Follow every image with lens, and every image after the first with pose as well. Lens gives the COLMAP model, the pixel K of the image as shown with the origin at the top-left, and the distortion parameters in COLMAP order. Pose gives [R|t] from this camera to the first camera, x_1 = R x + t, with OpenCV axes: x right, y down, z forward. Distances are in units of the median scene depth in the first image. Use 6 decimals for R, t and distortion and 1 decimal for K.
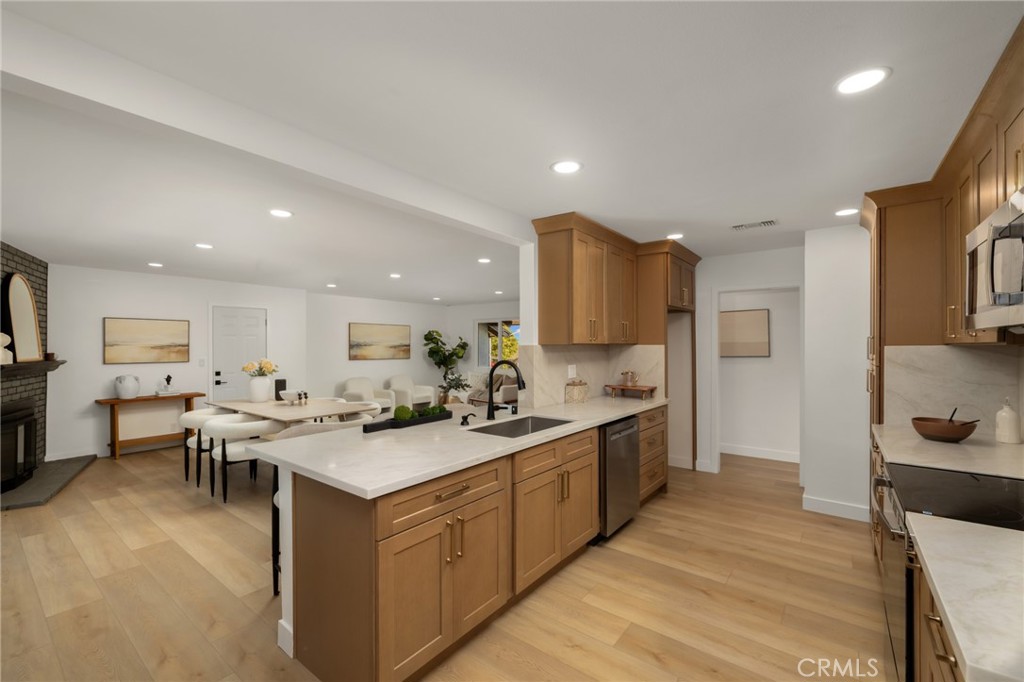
lens RADIAL K [[426.5, 0, 516.3], [0, 426.5, 344.3], [0, 0, 1]] dist [0.000260, -0.001726]
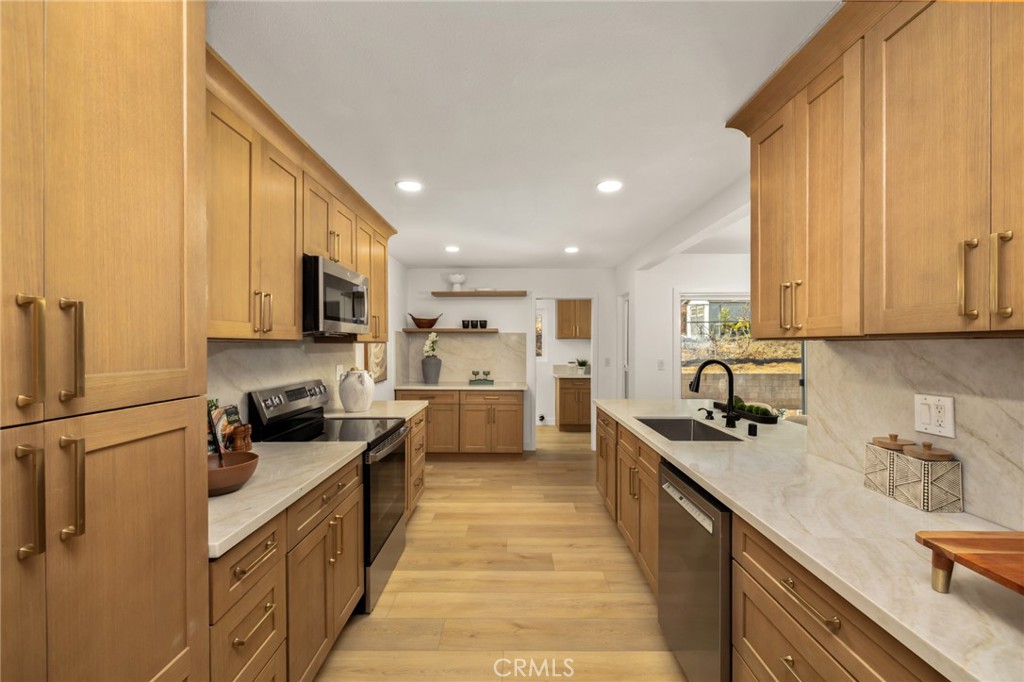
lens RADIAL K [[426.5, 0, 513.4], [0, 426.5, 345.0], [0, 0, 1]] dist [0.000260, -0.001726]
pose [[-0.795622, 0.001296, -0.605792, 0.633981], [0.003772, 0.999989, -0.002815, 0.005811], [0.605782, -0.004525, -0.795618, 1.094756]]
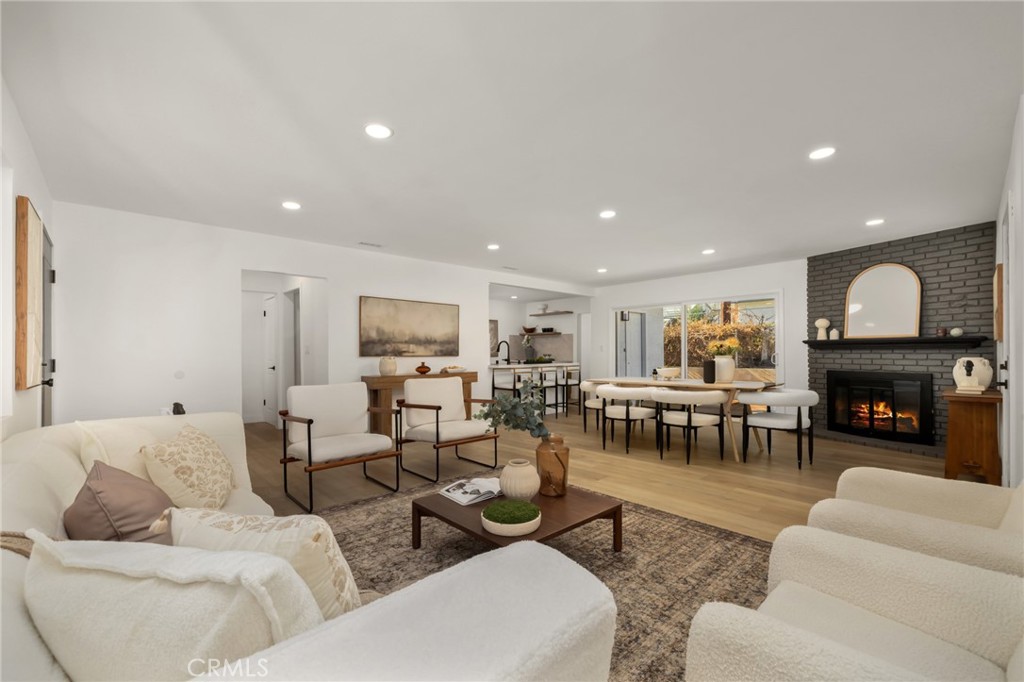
lens RADIAL K [[426.5, 0, 517.9], [0, 426.5, 350.0], [0, 0, 1]] dist [0.000260, -0.001726]
pose [[-0.985090, 0.003260, 0.172008, -0.389927], [0.002087, 0.999973, -0.006998, 0.077403], [-0.172026, -0.006535, -0.985071, 2.574020]]
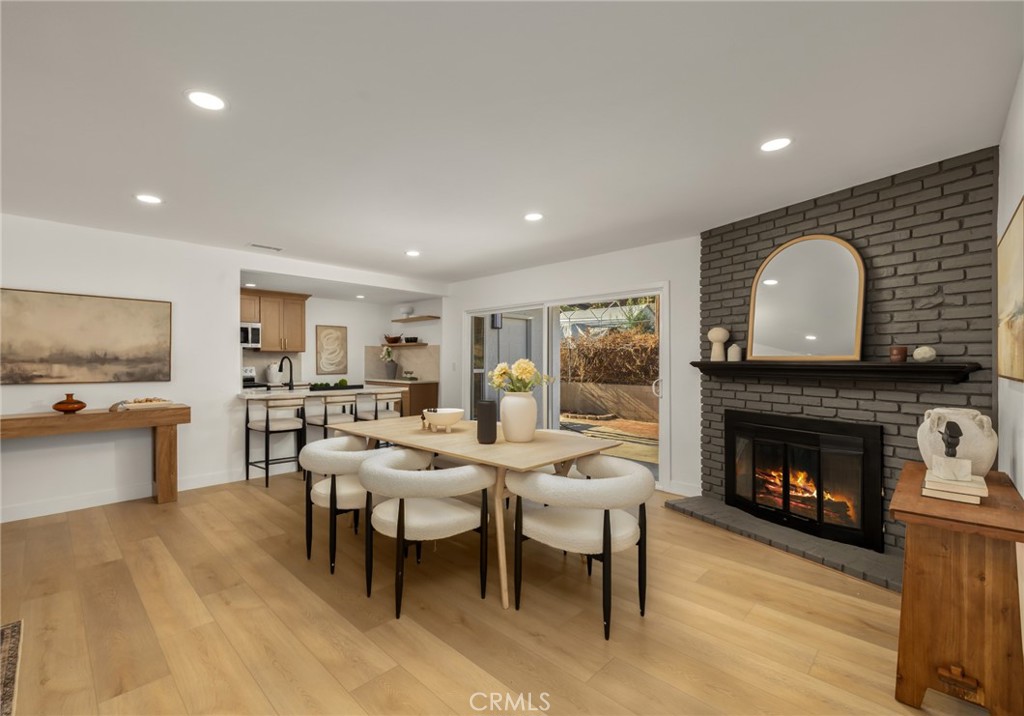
lens RADIAL K [[451.0, 0, 488.1], [0, 451.0, 359.0], [0, 0, 1]] dist [-0.007292, 0.001023]
pose [[-0.989697, -0.003276, 0.143143, -0.795918], [-0.004413, 0.999961, -0.007632, 0.040800], [-0.143112, -0.008185, -0.989673, 2.012687]]
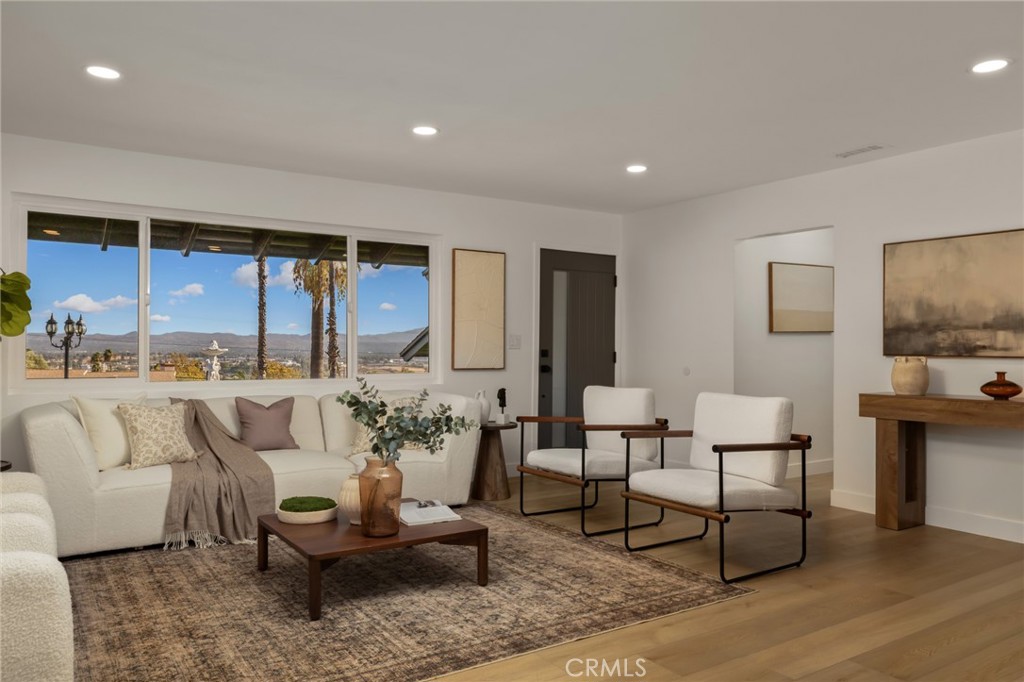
lens RADIAL K [[752.1, 0, 514.5], [0, 752.1, 341.2], [0, 0, 1]] dist [-0.001825, -0.004783]
pose [[0.332988, 0.008520, 0.942893, -1.065099], [-0.004416, 0.999962, -0.007476, 0.074829], [-0.942921, -0.001674, 0.333013, 1.540399]]
